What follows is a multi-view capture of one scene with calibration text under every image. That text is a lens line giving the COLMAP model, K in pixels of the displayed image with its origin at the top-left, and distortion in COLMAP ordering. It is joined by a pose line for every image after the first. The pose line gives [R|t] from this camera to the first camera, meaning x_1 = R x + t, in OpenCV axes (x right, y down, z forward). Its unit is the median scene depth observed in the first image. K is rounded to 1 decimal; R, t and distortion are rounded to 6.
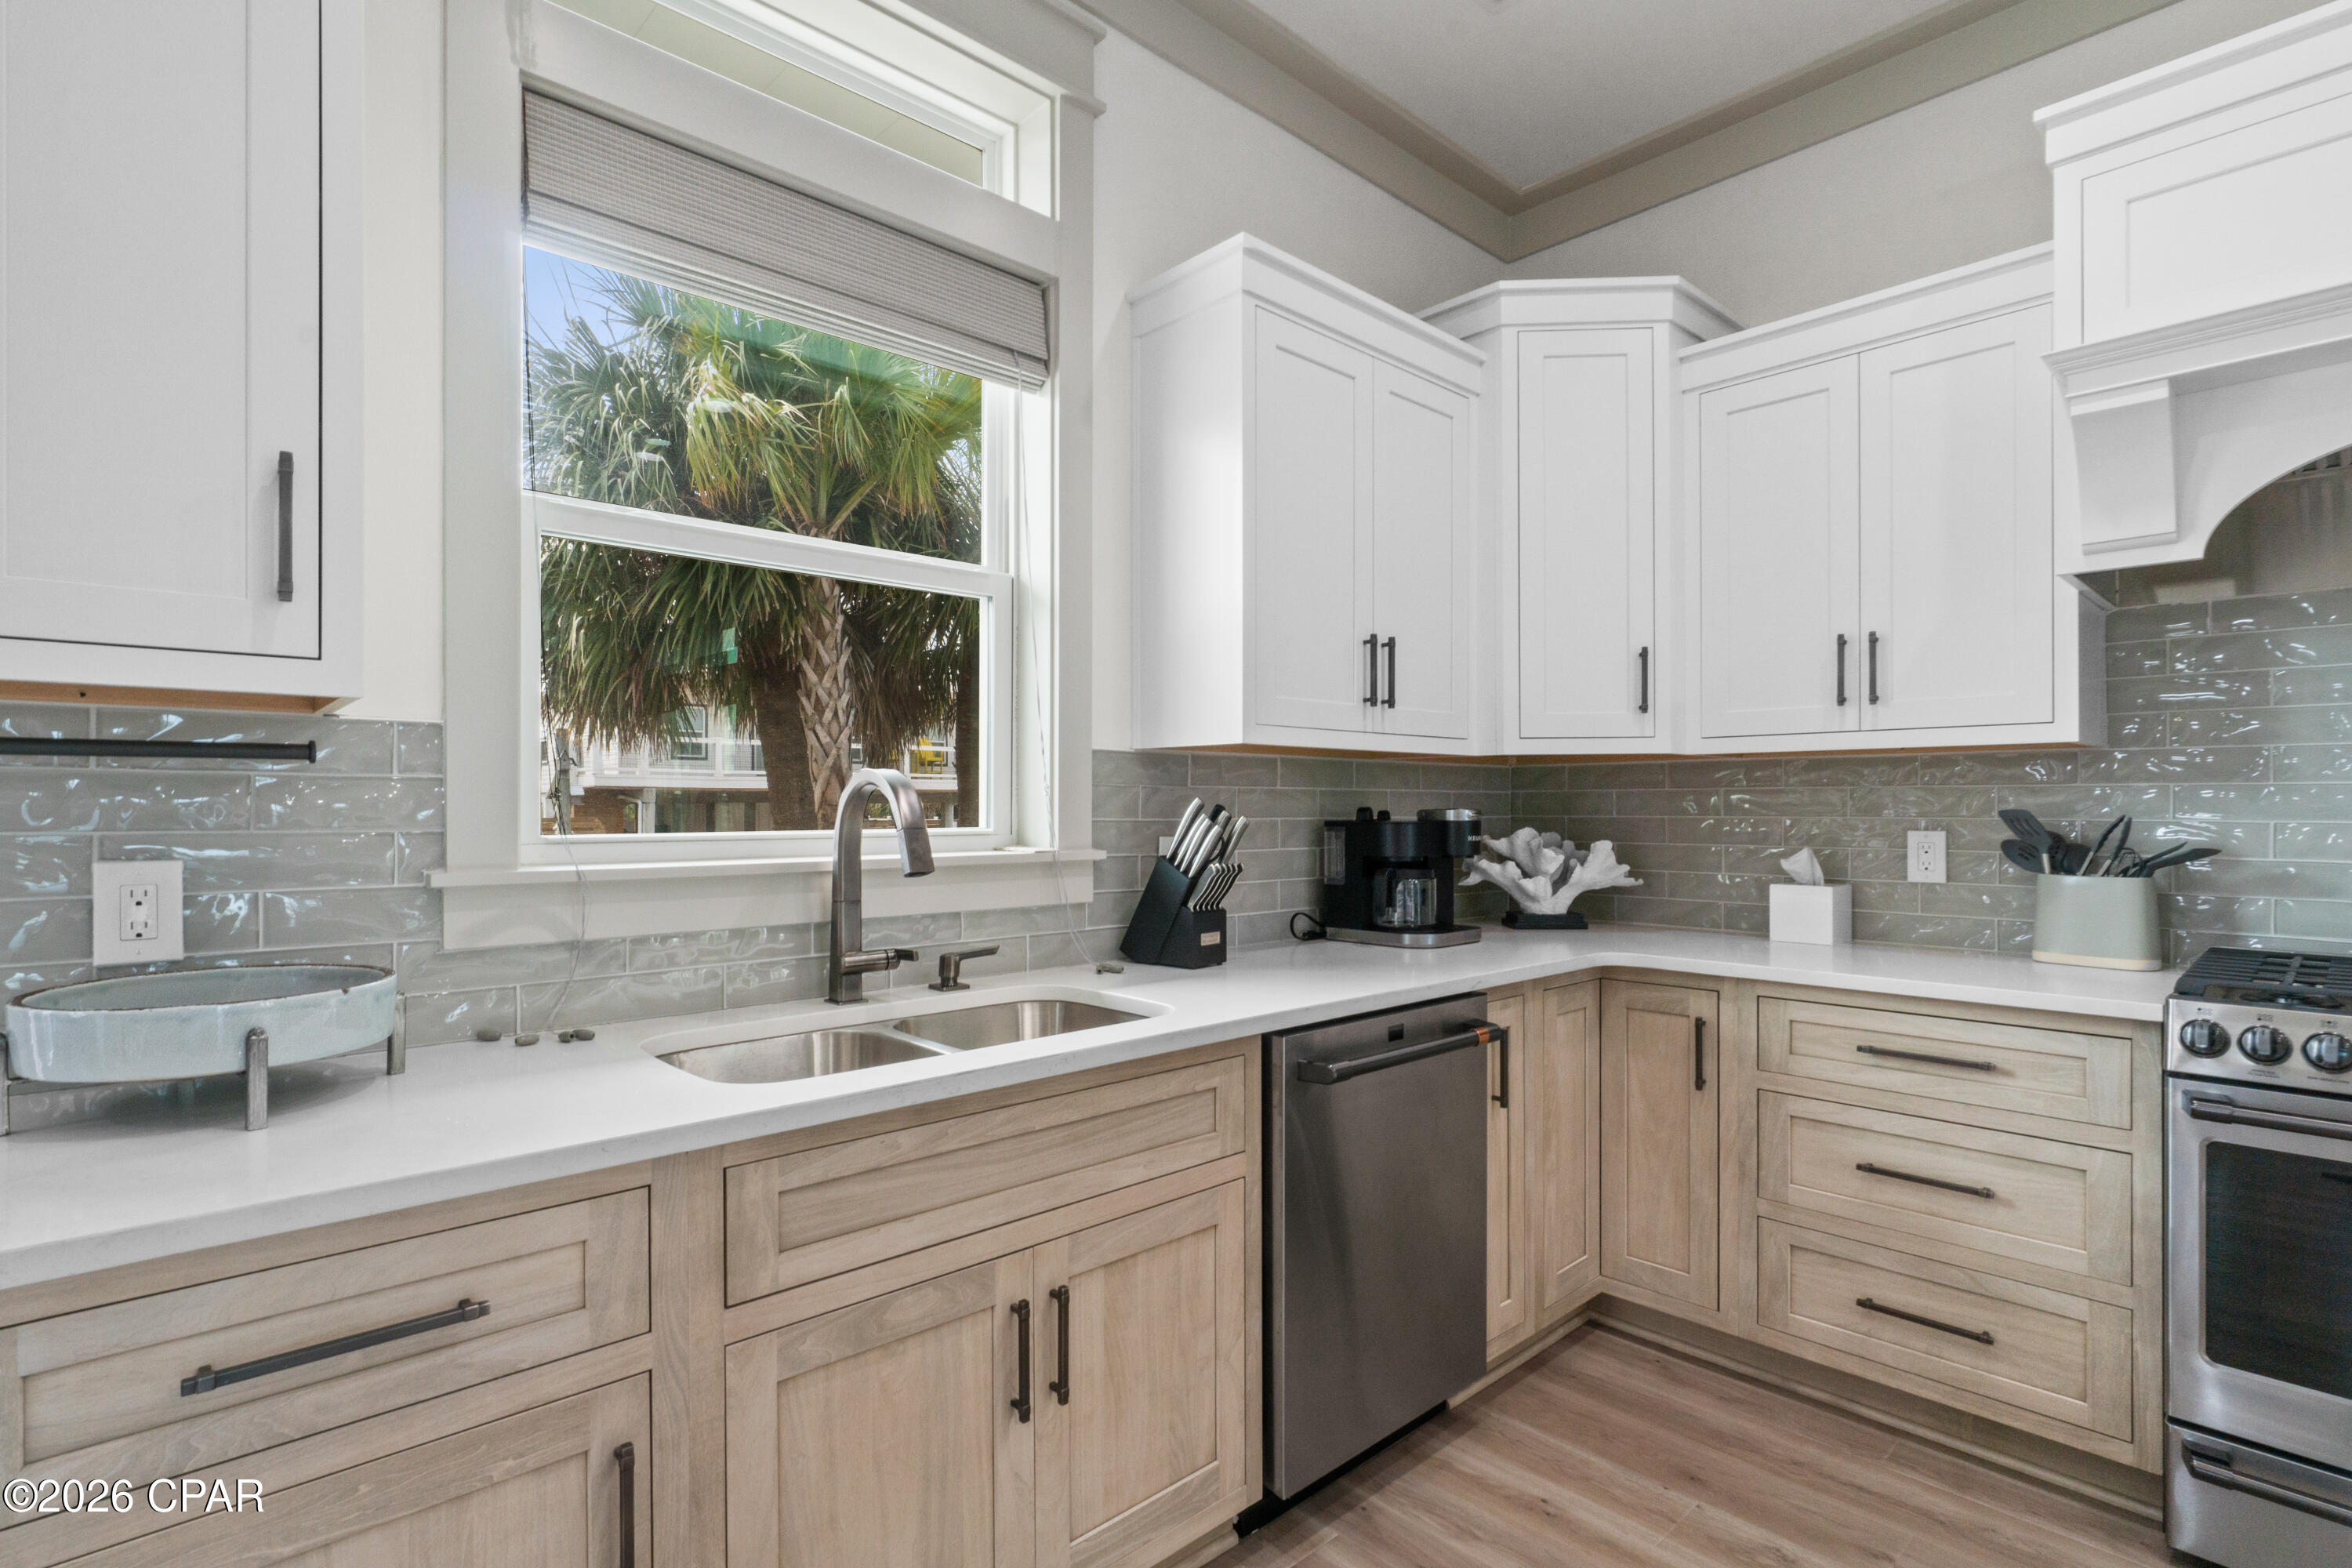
lens RADIAL K [[1112.6, 0, 1165.2], [0, 1112.6, 804.5], [0, 0, 1]] dist [-0.009836, -0.000016]
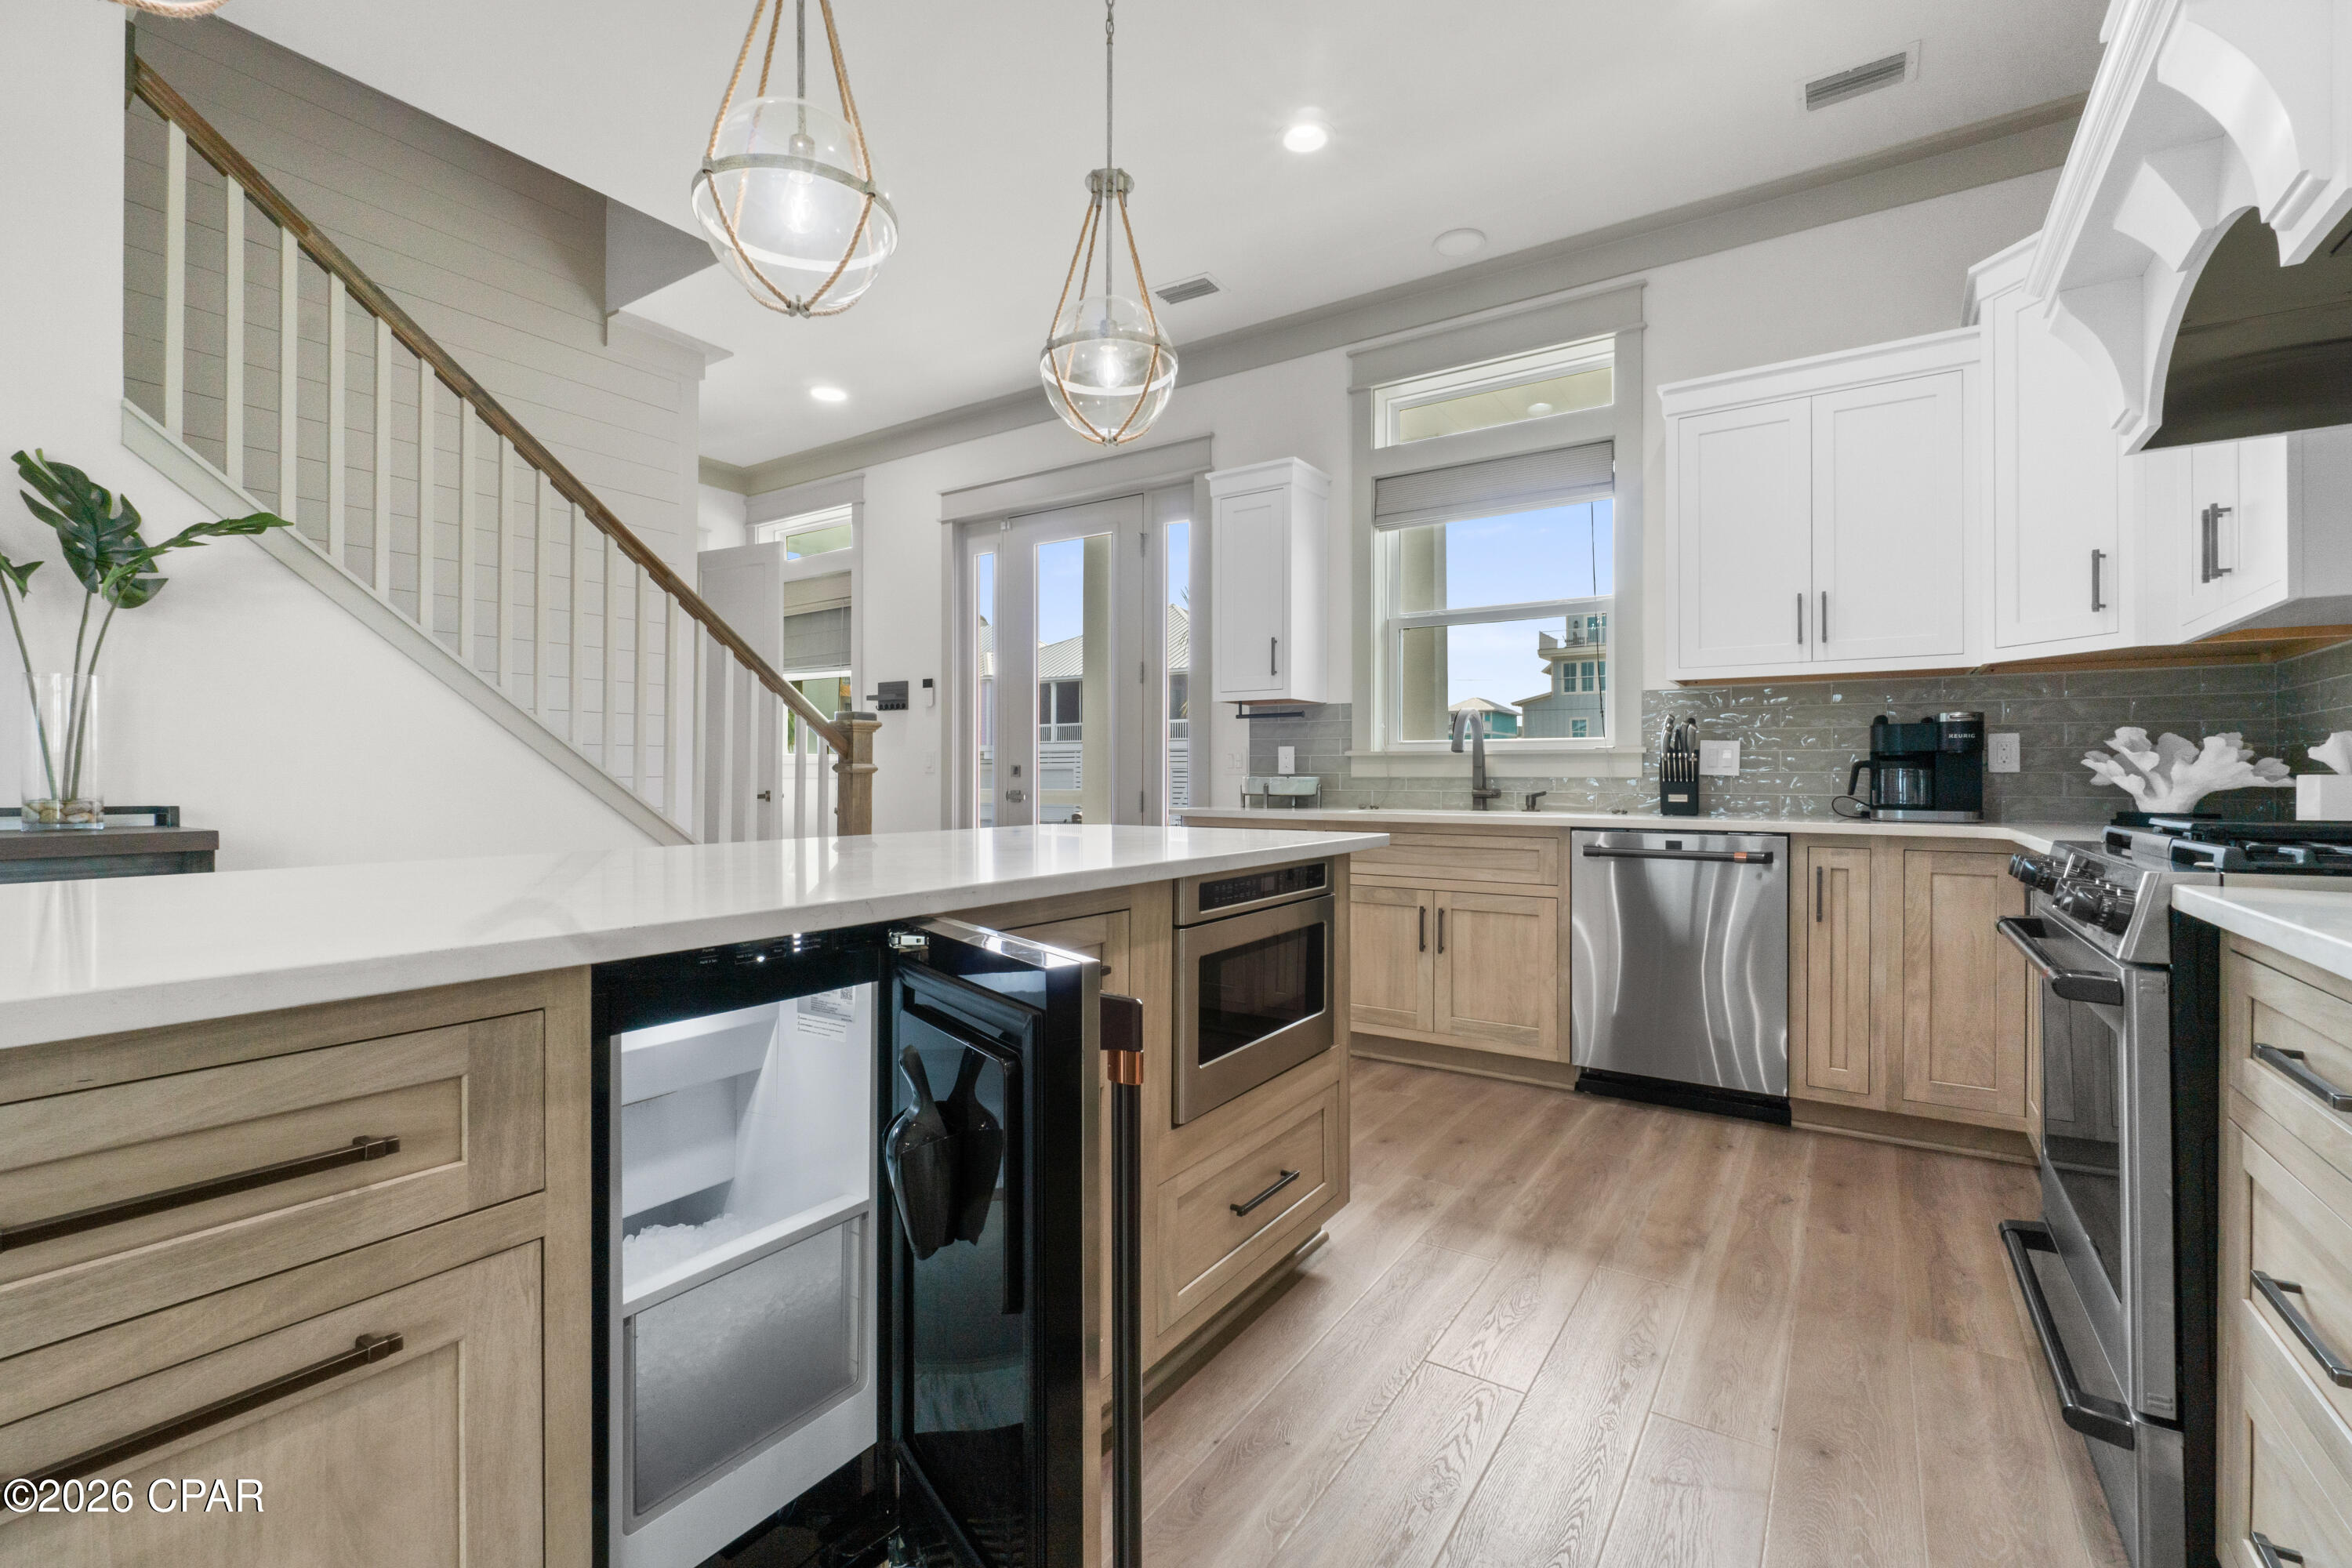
lens RADIAL K [[1040.3, 0, 1162.4], [0, 1040.3, 769.4], [0, 0, 1]] dist [-0.009747, 0.002407]
pose [[0.222576, -0.001835, -0.974914, 1.623604], [0.005747, 0.999983, -0.000570, 0.086910], [0.974898, -0.005476, 0.222583, -0.120531]]
